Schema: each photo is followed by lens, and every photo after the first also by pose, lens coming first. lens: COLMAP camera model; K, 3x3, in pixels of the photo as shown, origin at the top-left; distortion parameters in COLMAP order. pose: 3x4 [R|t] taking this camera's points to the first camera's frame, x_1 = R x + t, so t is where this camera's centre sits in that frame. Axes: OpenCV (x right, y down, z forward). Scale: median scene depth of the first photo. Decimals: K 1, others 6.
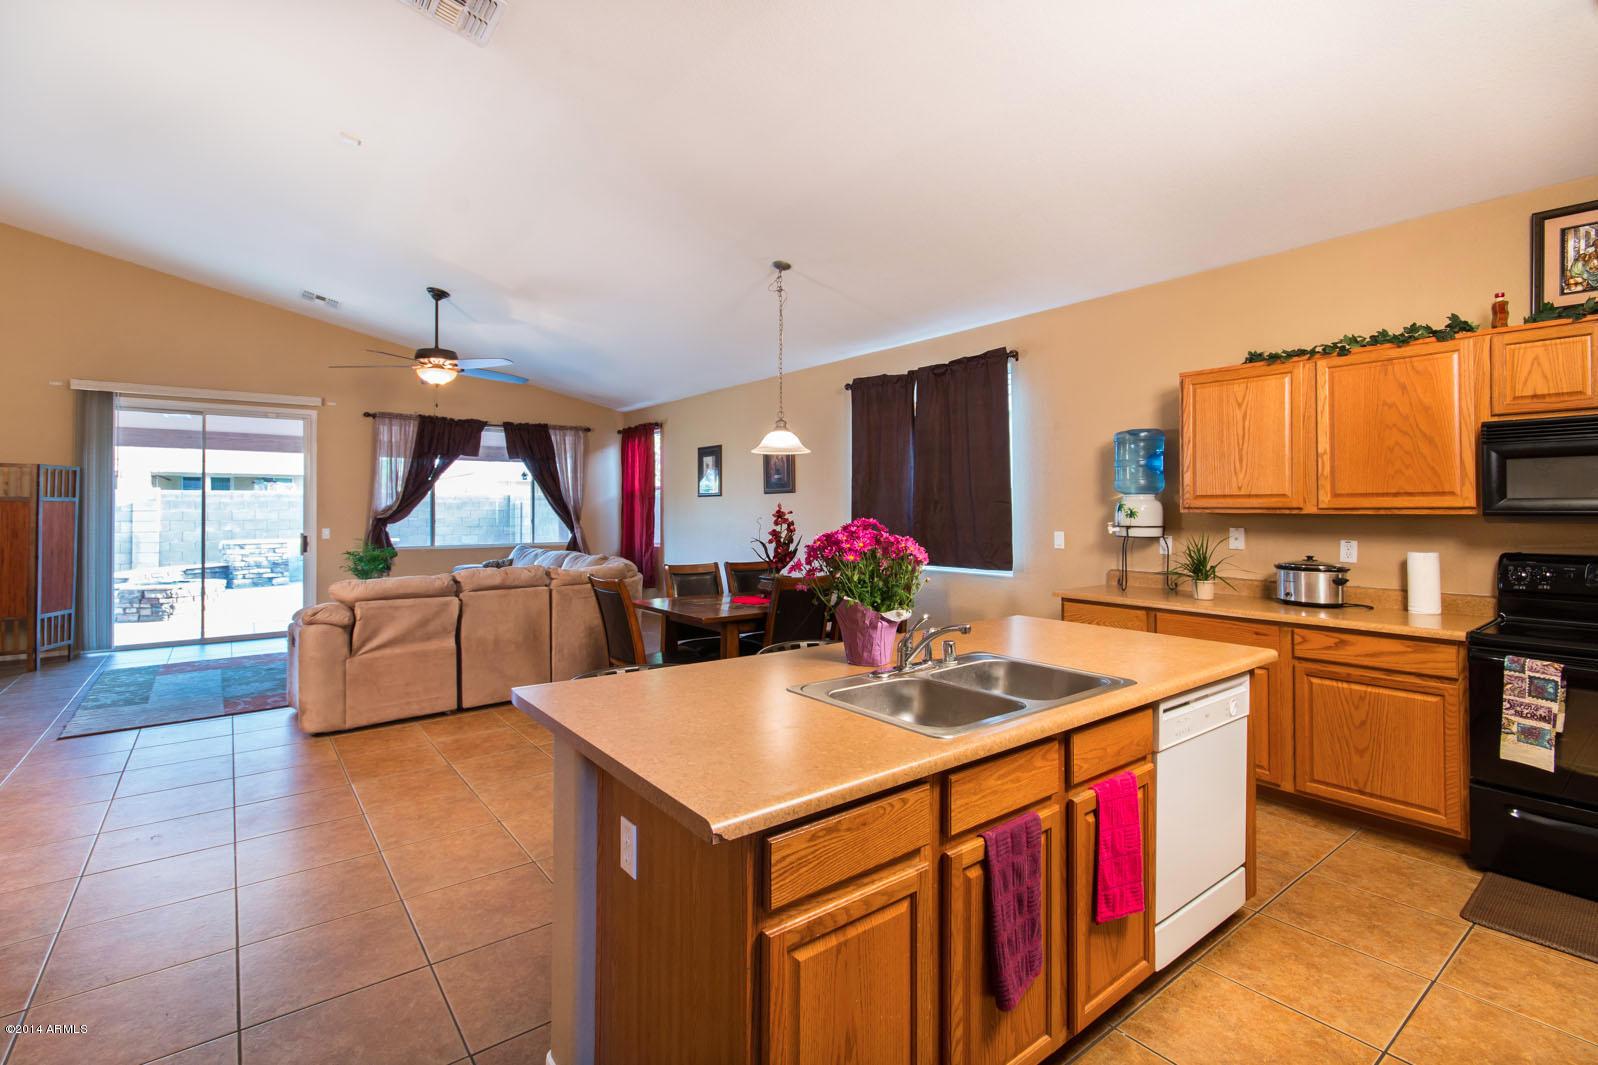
lens RADIAL K [[731.7, 0, 779.3], [0, 731.7, 493.4], [0, 0, 1]] dist [0.003345, -0.000357]
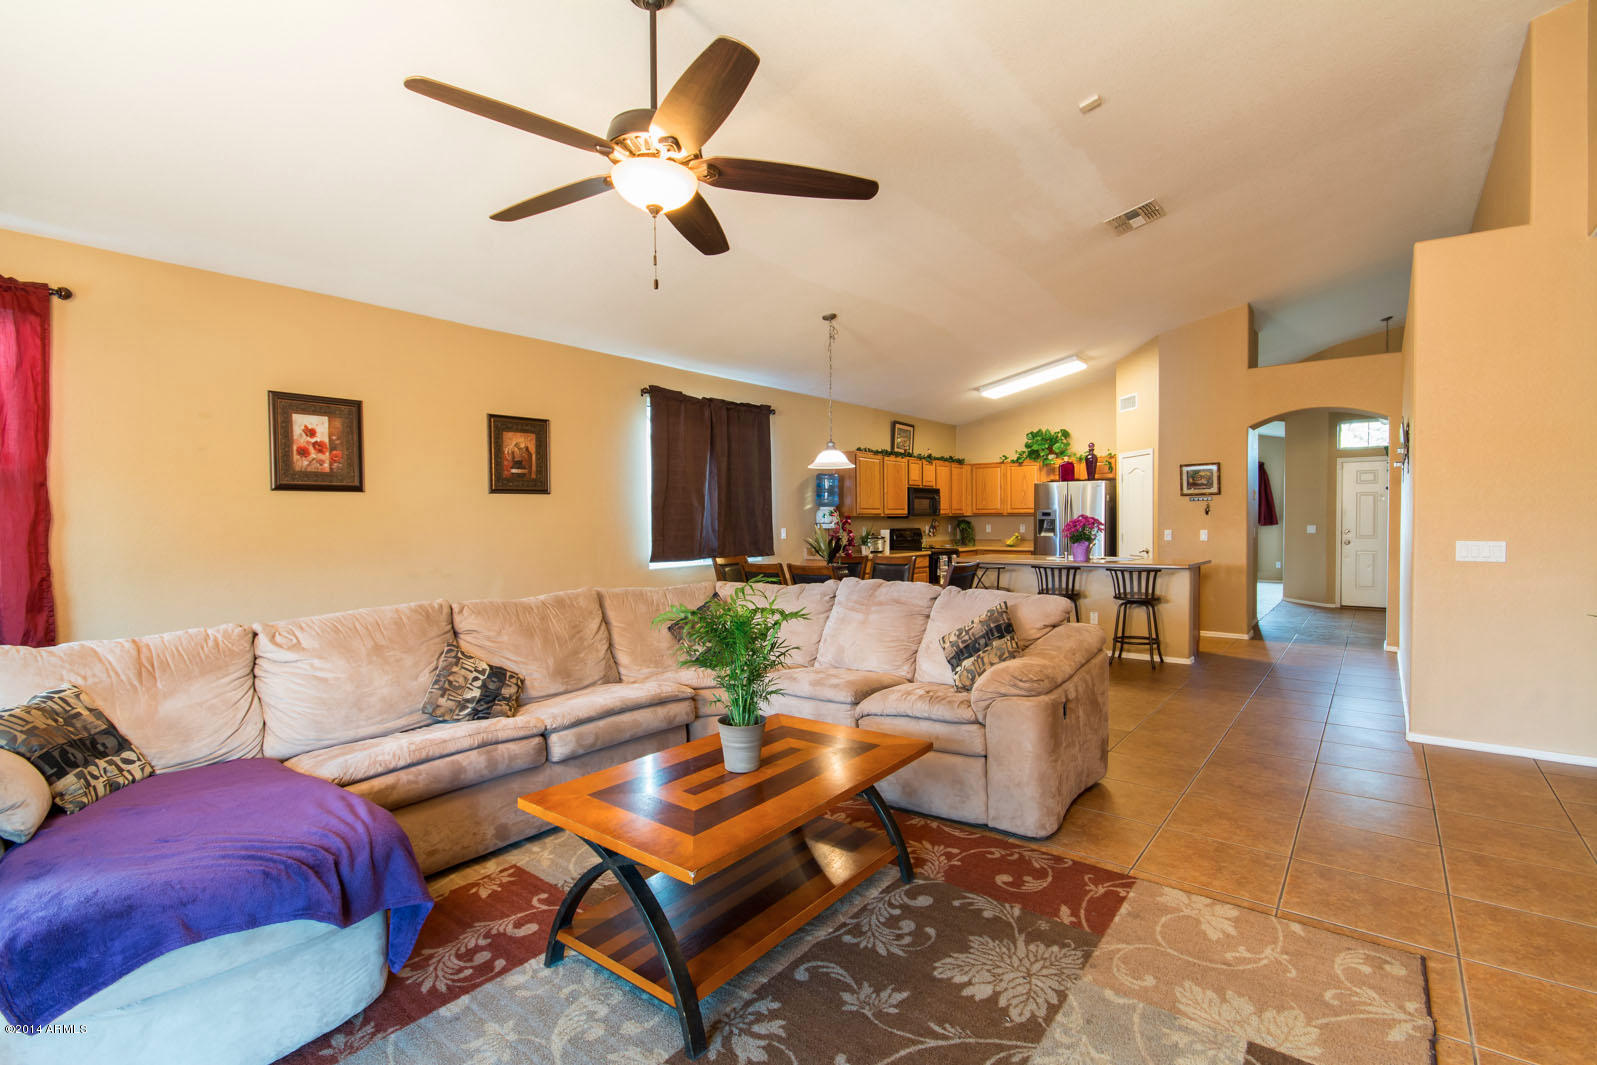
lens RADIAL K [[731.3, 0, 802.1], [0, 731.3, 533.3], [0, 0, 1]] dist [0.003345, -0.000357]
pose [[-0.250653, -0.015065, 0.967960, -0.728918], [-0.011840, 0.999852, 0.012496, 0.025784], [-0.968005, -0.008329, -0.250794, 0.826207]]
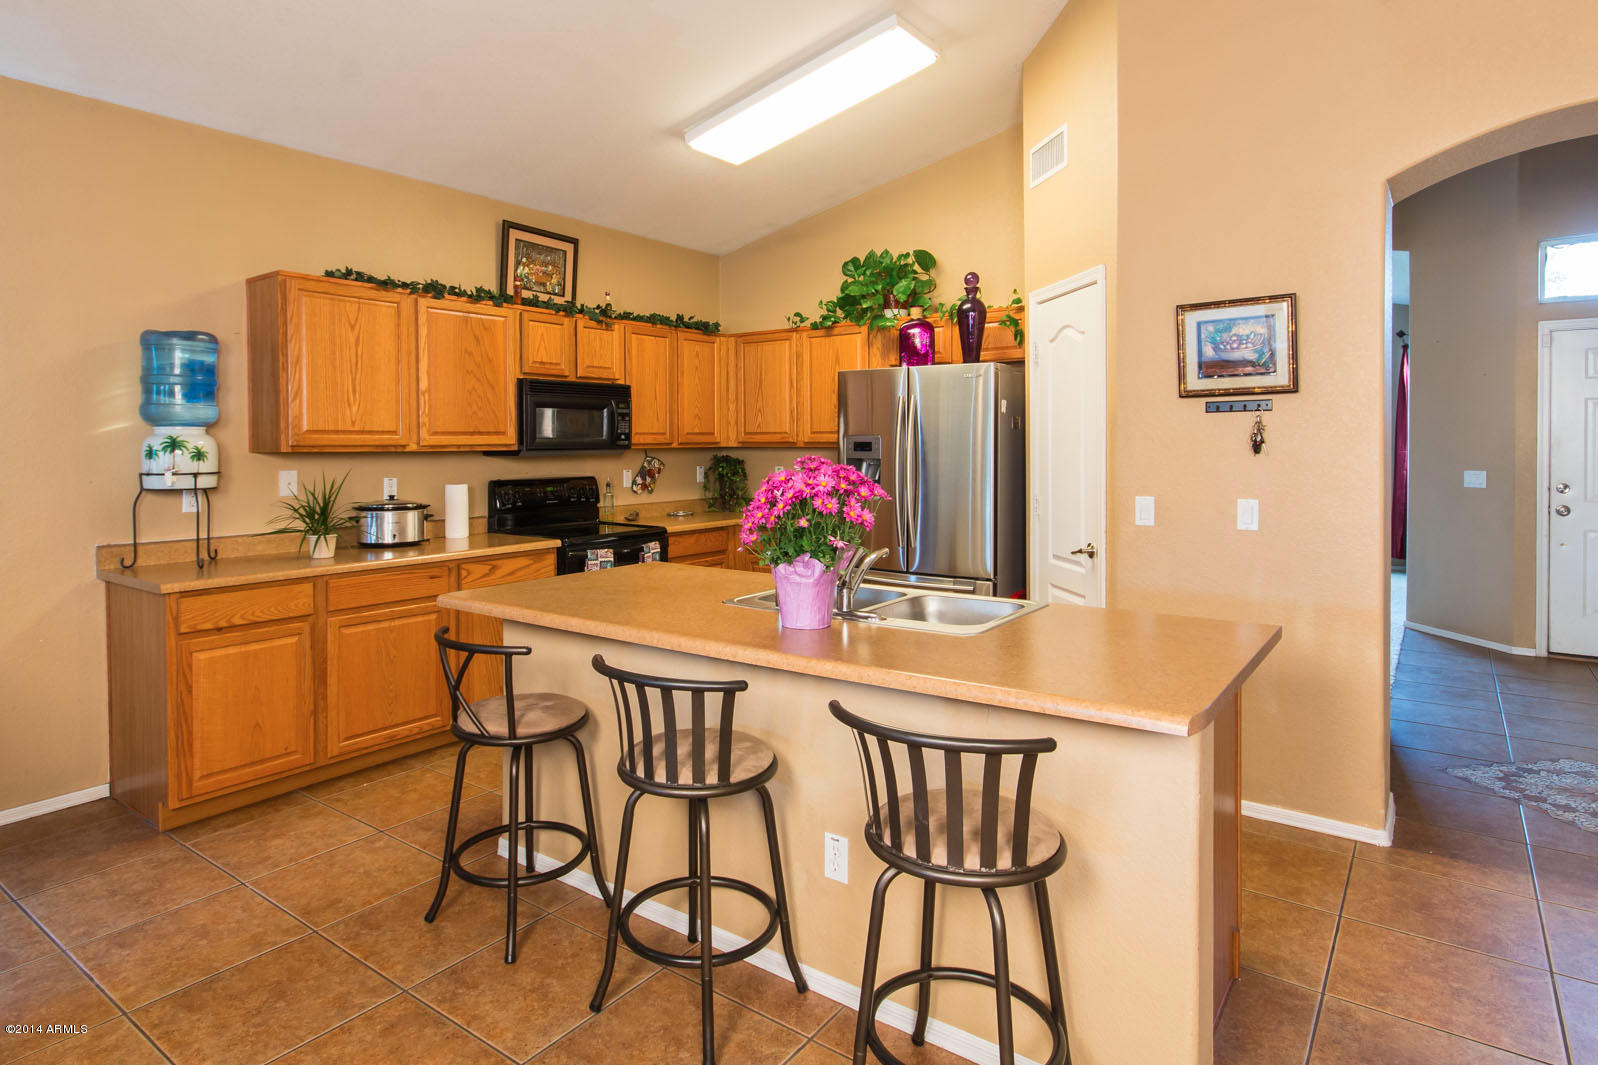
lens RADIAL K [[904.1, 0, 752.4], [0, 904.1, 453.5], [0, 0, 1]] dist [0.003982, 0.000502]
pose [[-0.264472, -0.008542, 0.964355, -0.246415], [-0.013796, 0.999892, 0.005073, 0.007913], [-0.964295, -0.011963, -0.264562, 0.380485]]
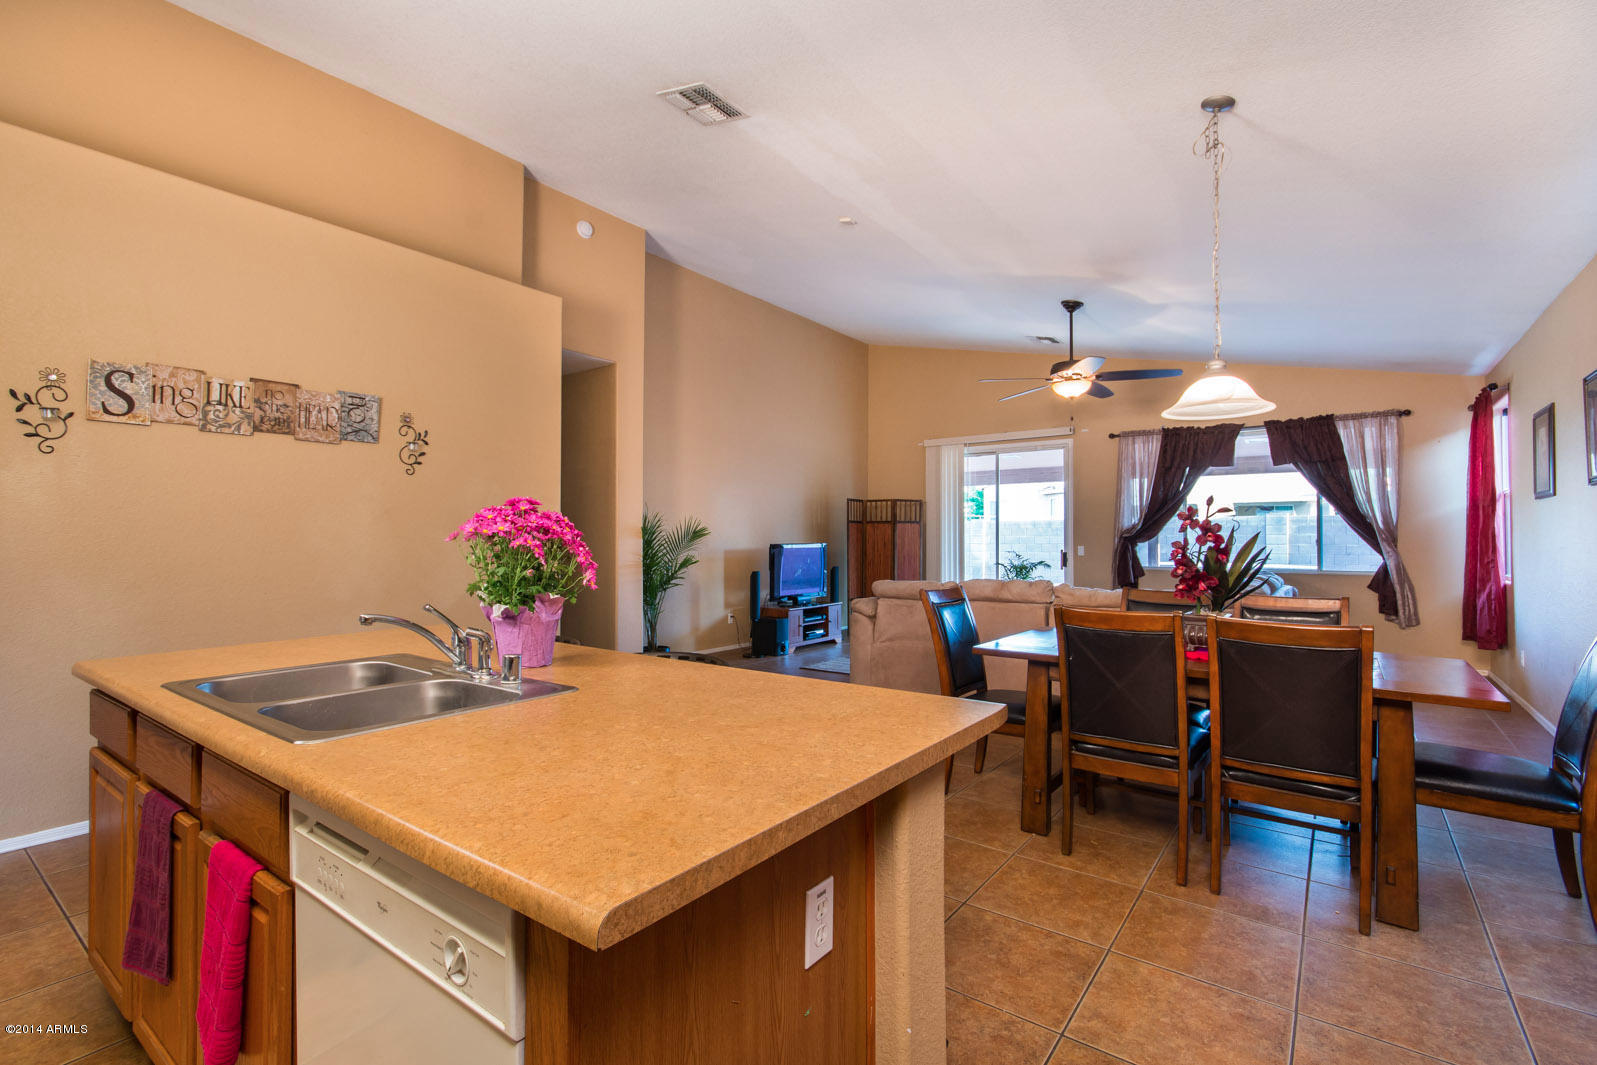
lens RADIAL K [[731.3, 0, 800.5], [0, 731.3, 534.1], [0, 0, 1]] dist [0.003345, -0.000357]
pose [[0.284877, -0.006273, -0.958544, 0.300350], [0.017321, 0.999849, -0.001396, 0.024270], [0.958408, -0.016205, 0.284943, 0.302281]]
